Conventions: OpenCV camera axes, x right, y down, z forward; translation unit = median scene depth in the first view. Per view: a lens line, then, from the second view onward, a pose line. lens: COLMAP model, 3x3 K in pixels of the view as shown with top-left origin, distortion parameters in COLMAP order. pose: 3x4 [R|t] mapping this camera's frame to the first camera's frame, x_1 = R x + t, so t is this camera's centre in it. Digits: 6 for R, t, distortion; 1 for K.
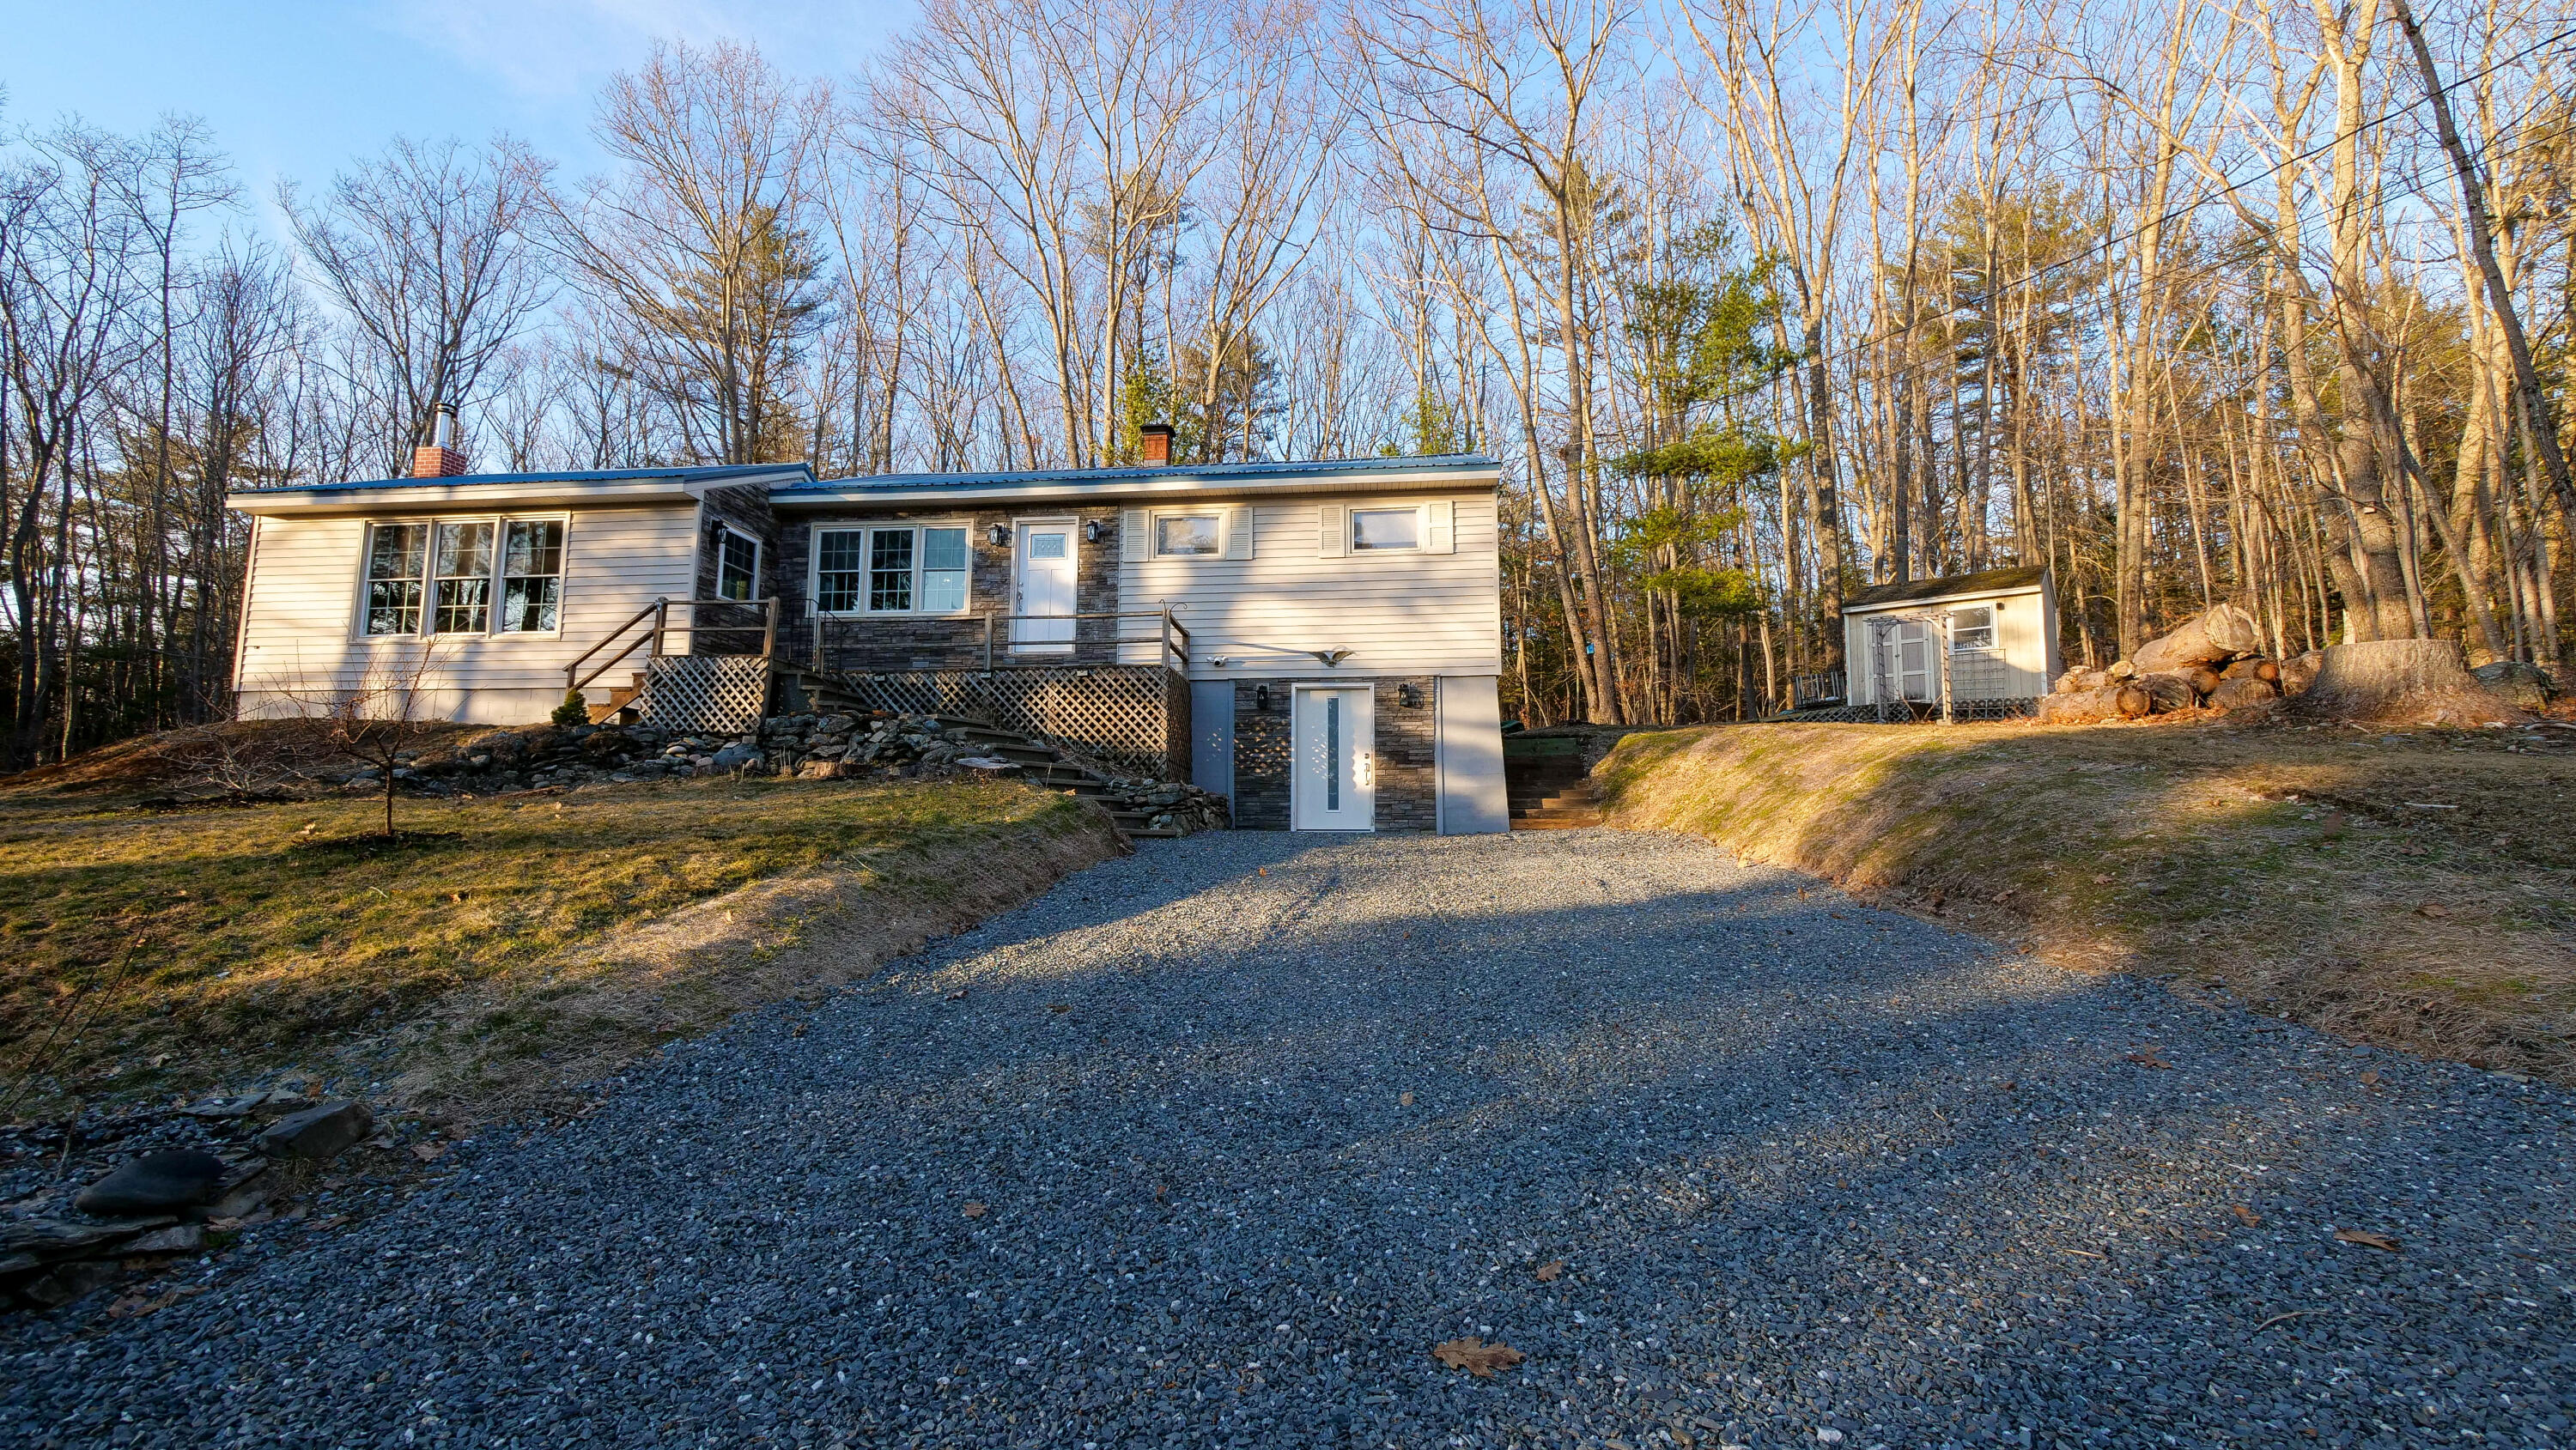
lens RADIAL K [[1076.9, 0, 1288.0], [0, 1076.9, 725.0], [0, 0, 1]] dist [-0.000115, -0.000013]
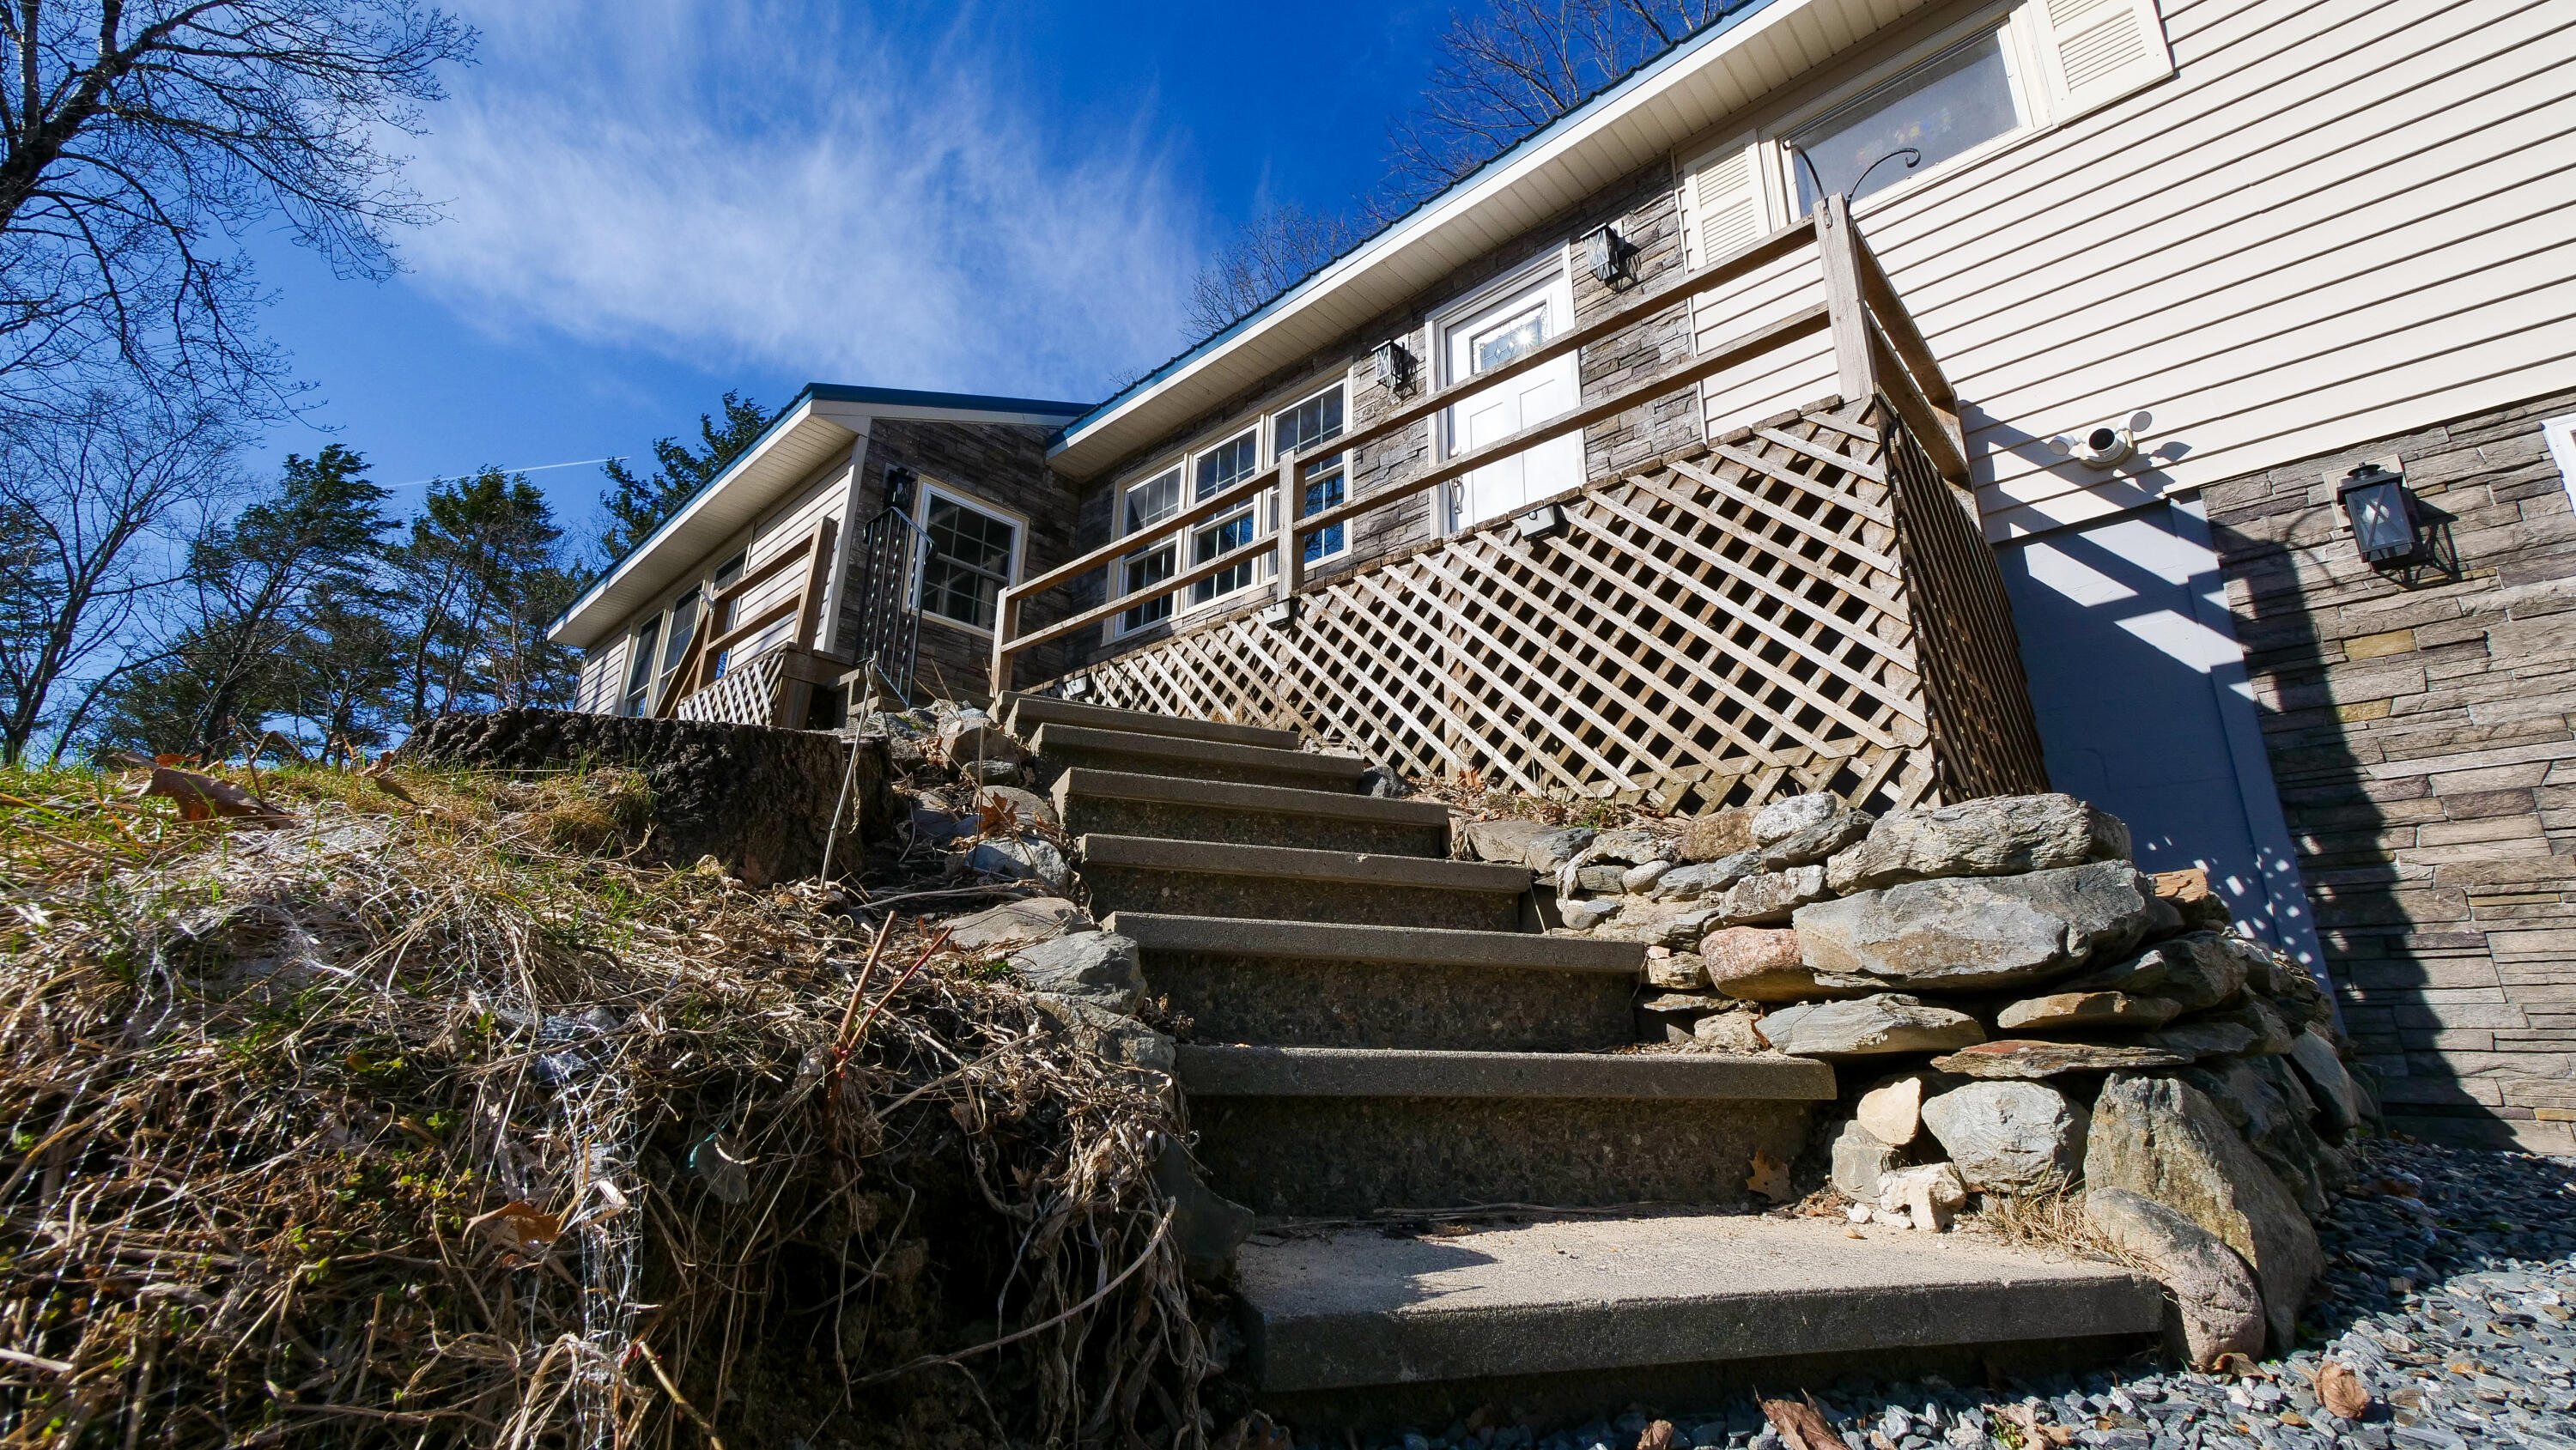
lens RADIAL K [[1076.9, 0, 1288.0], [0, 1076.9, 725.0], [0, 0, 1]] dist [-0.000115, -0.000013]
pose [[0.786909, -0.171966, -0.592623, -0.081856], [0.057902, 0.976724, -0.206538, 0.055466], [0.614346, 0.128213, 0.778550, 0.720890]]
